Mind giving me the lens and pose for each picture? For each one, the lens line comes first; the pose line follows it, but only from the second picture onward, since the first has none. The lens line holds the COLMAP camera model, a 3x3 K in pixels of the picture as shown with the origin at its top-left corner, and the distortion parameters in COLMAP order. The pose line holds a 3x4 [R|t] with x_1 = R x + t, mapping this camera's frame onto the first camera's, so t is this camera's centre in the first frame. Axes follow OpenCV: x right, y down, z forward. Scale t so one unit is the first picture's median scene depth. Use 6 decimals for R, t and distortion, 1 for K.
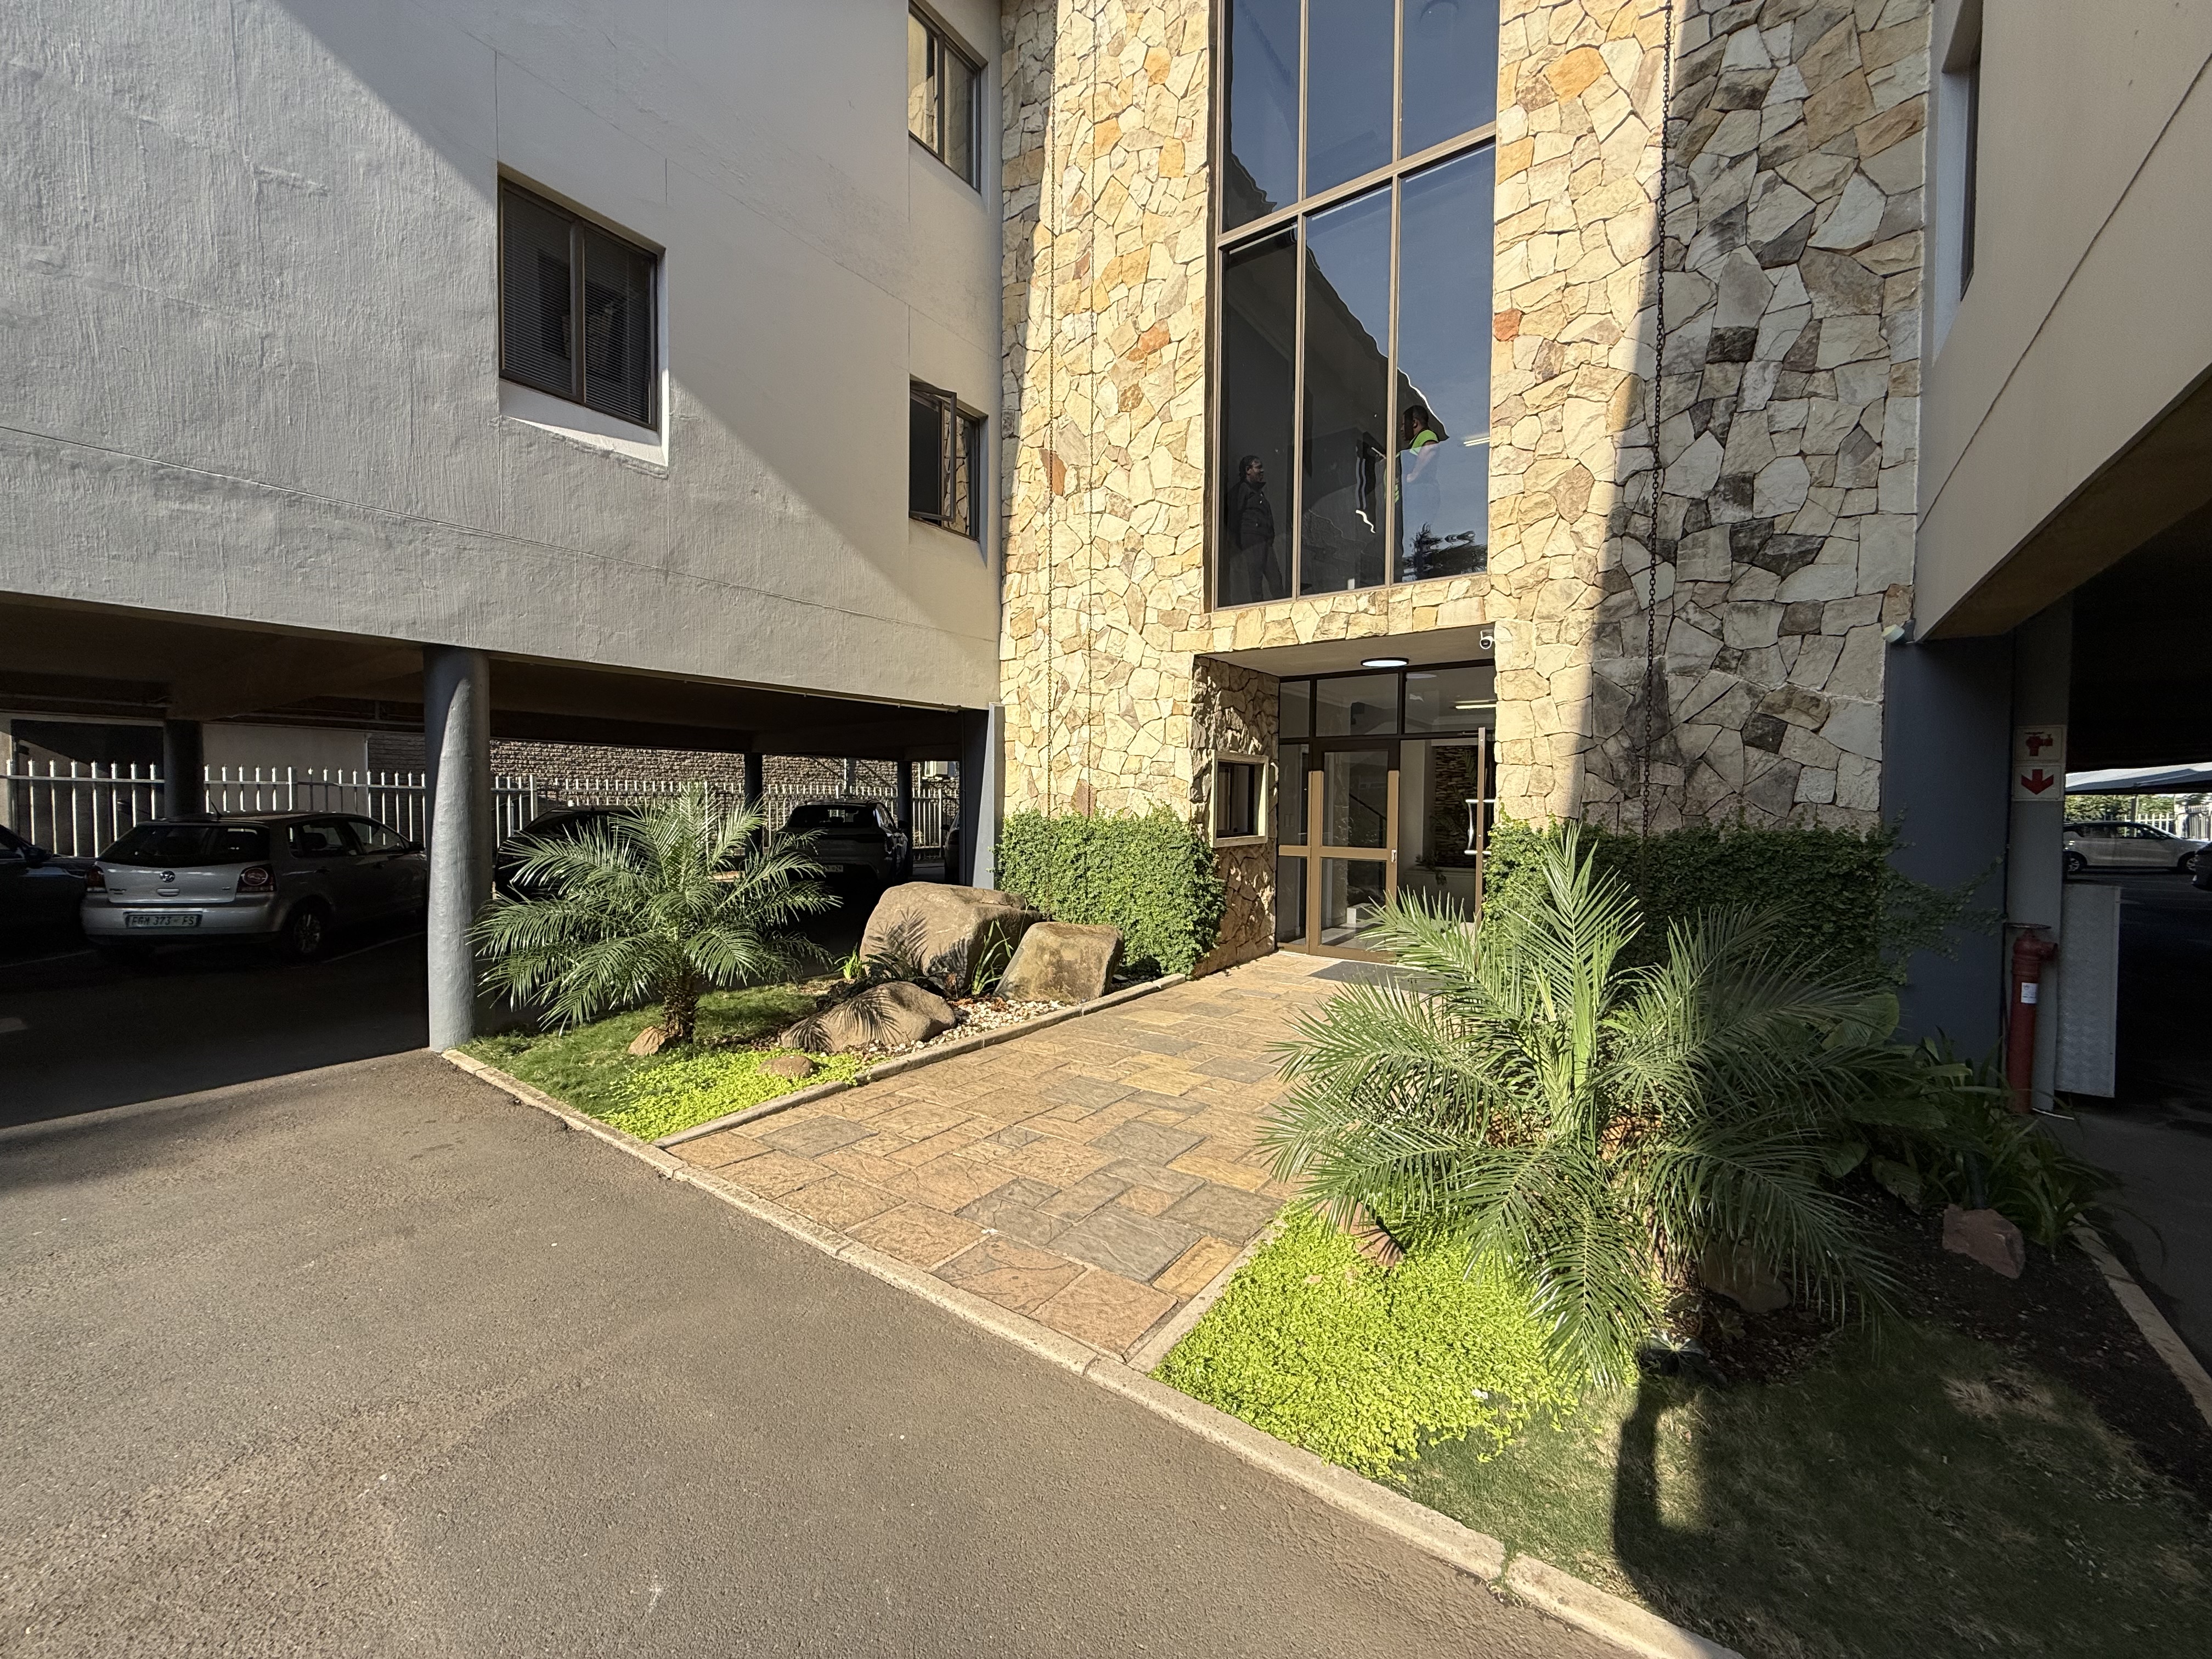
lens RADIAL K [[881.1, 0, 1092.4], [0, 881.1, 832.3], [0, 0, 1]] dist [-0.001608, -0.000117]
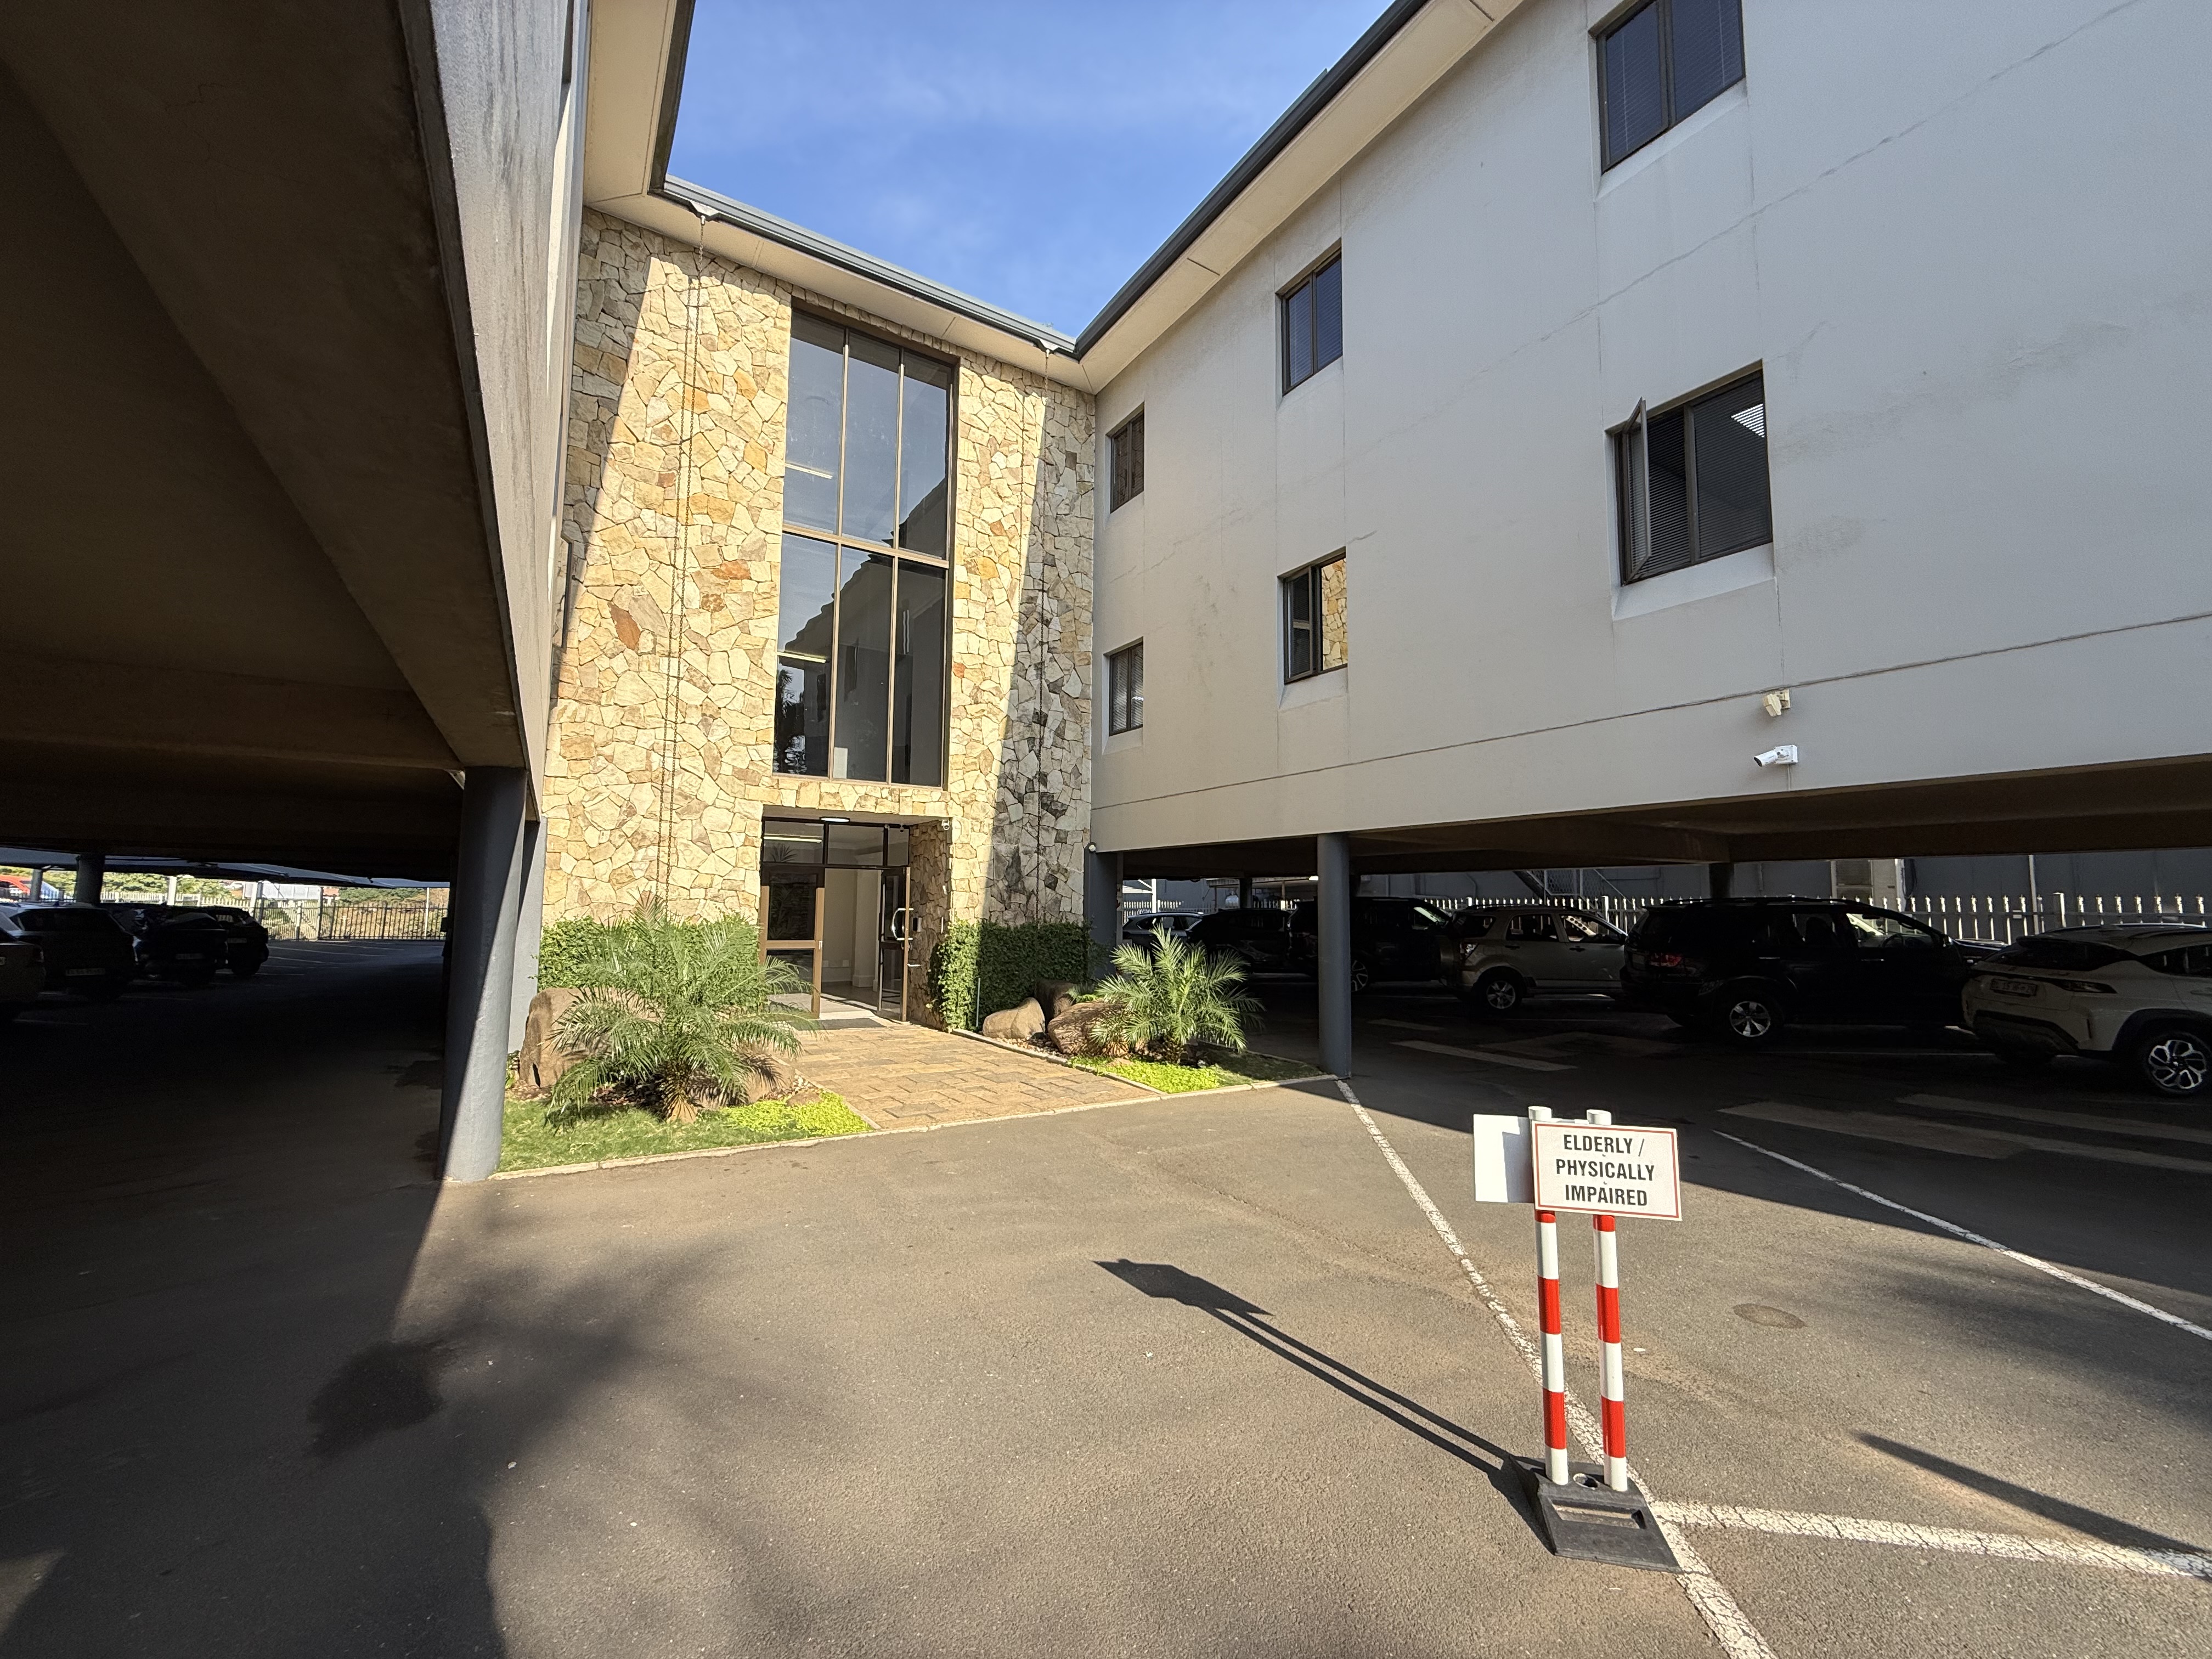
lens RADIAL K [[881.1, 0, 1101.0], [0, 881.1, 831.2], [0, 0, 1]] dist [-0.001608, -0.000117]
pose [[0.368796, 0.077671, 0.926260, -1.224398], [0.023019, 0.995434, -0.092637, -0.022668], [-0.929225, 0.055485, 0.365324, -0.002821]]
